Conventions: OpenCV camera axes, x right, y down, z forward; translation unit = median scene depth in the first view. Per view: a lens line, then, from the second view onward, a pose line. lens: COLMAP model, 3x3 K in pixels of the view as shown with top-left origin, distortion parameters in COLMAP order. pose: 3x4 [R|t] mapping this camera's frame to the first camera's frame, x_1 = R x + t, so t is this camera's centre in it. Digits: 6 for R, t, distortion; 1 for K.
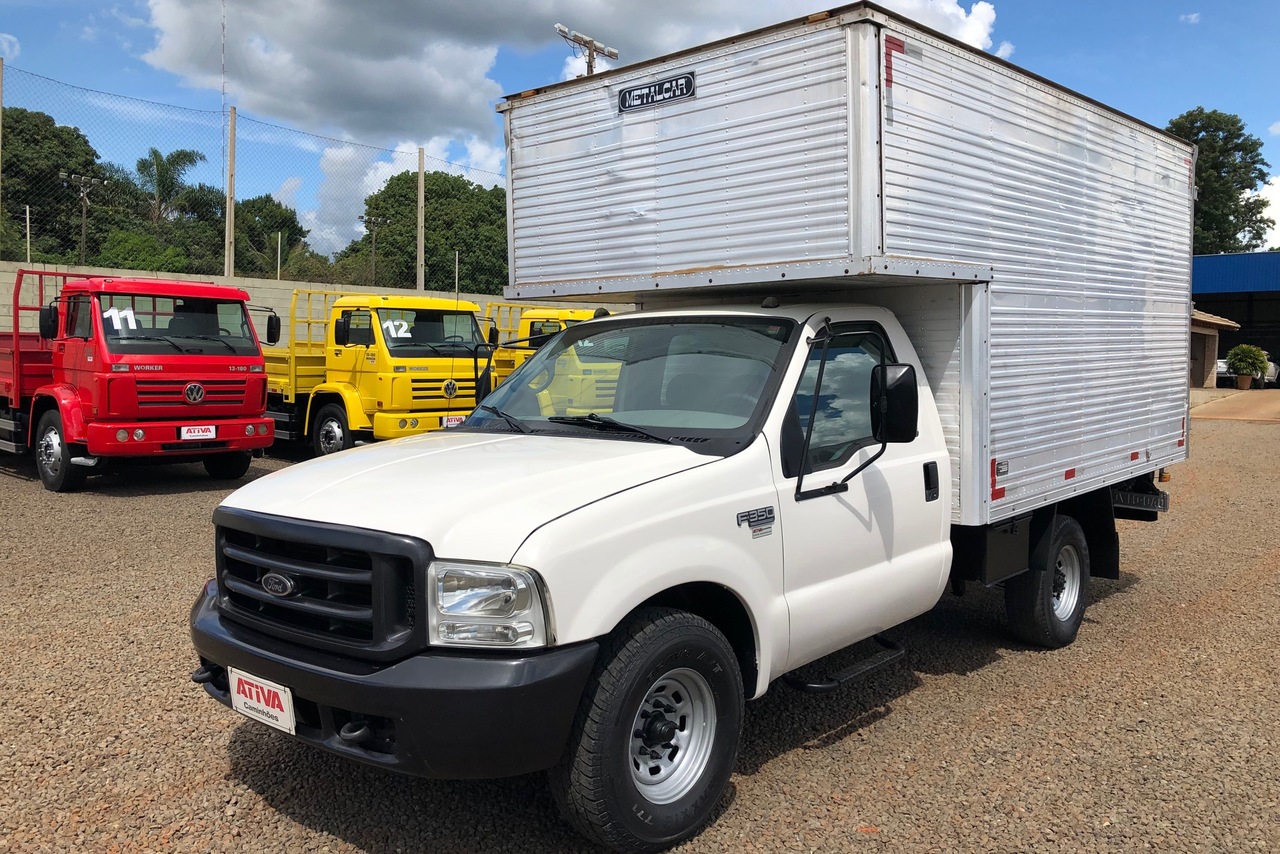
lens RADIAL K [[1041.9, 0, 640.0], [0, 1041.9, 427.0], [0, 0, 1]] dist [0.039277, -0.043097]
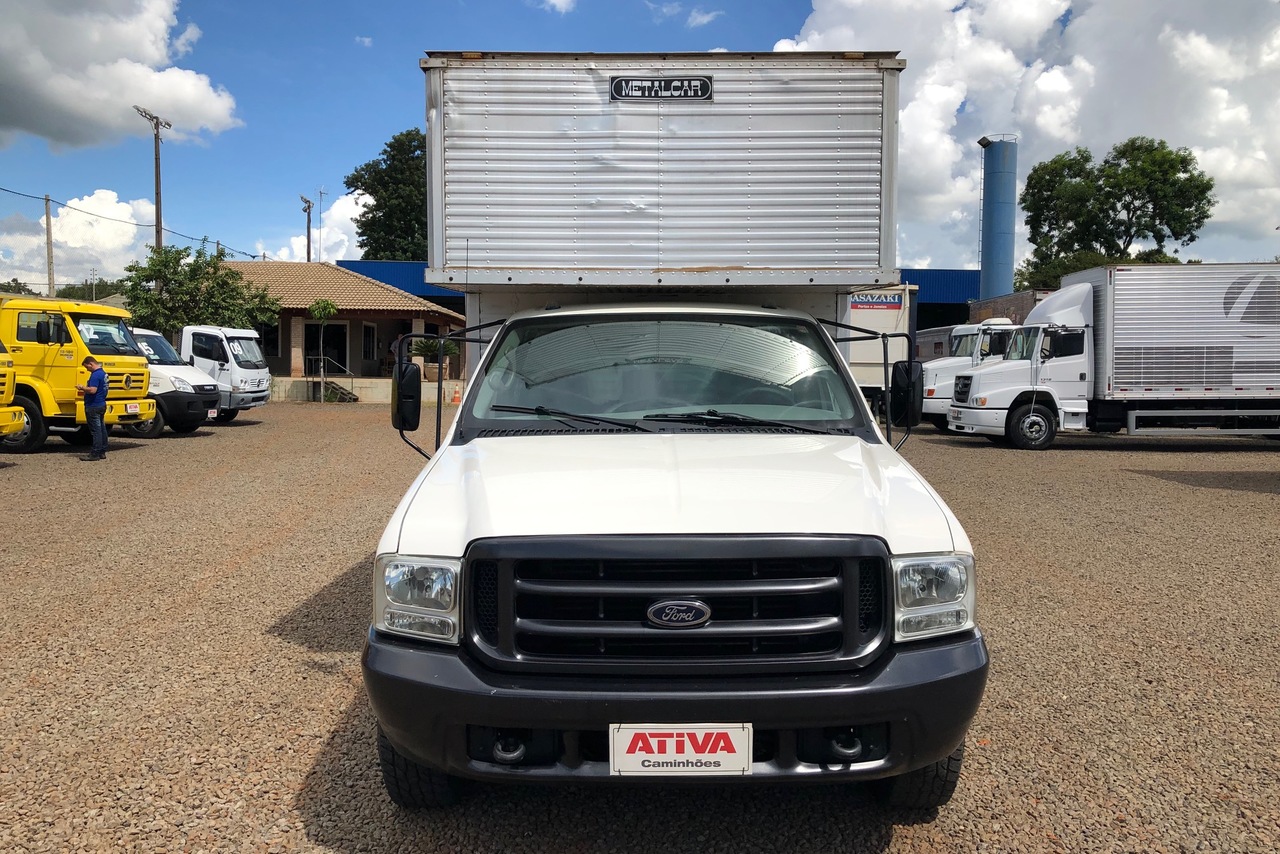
lens RADIAL K [[1041.9, 0, 640.0], [0, 1041.9, 427.0], [0, 0, 1]] dist [0.039277, -0.043097]
pose [[0.744227, -0.040113, 0.666721, -0.684417], [0.035973, 0.999153, 0.019959, -0.016793], [-0.666957, 0.009129, 0.745040, 0.273672]]
